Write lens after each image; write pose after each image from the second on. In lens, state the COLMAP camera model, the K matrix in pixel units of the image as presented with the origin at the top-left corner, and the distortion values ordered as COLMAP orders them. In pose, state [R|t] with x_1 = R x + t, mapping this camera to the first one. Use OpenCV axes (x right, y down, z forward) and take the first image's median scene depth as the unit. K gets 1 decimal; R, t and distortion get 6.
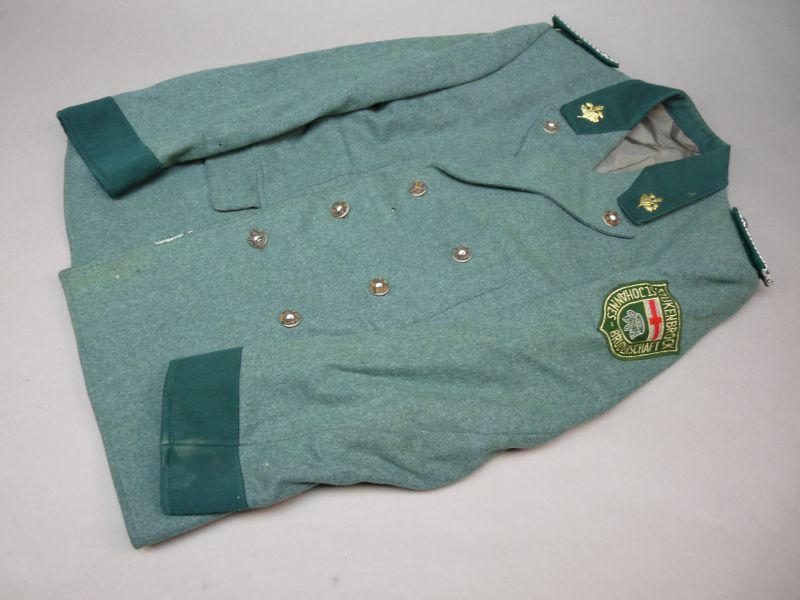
lens RADIAL K [[628.9, 0, 399.9], [0, 628.9, 299.8], [0, 0, 1]] dist [0.000893, 0.000519]
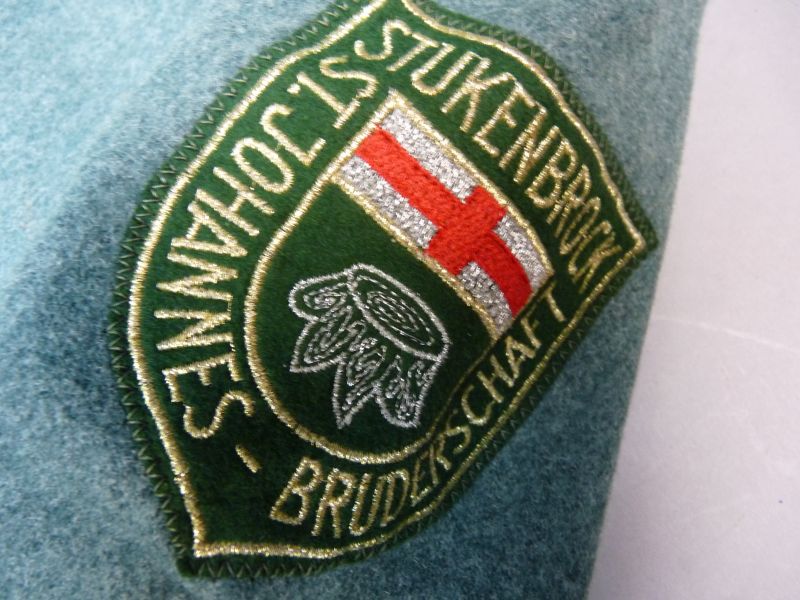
lens RADIAL K [[628.9, 0, 400.1], [0, 628.9, 300.2], [0, 0, 1]] dist [0.000893, 0.000519]
pose [[0.775121, -0.631714, -0.011150, 0.382837], [0.607276, 0.740033, 0.289078, -0.010350], [-0.174363, -0.230841, 0.957241, 0.842918]]
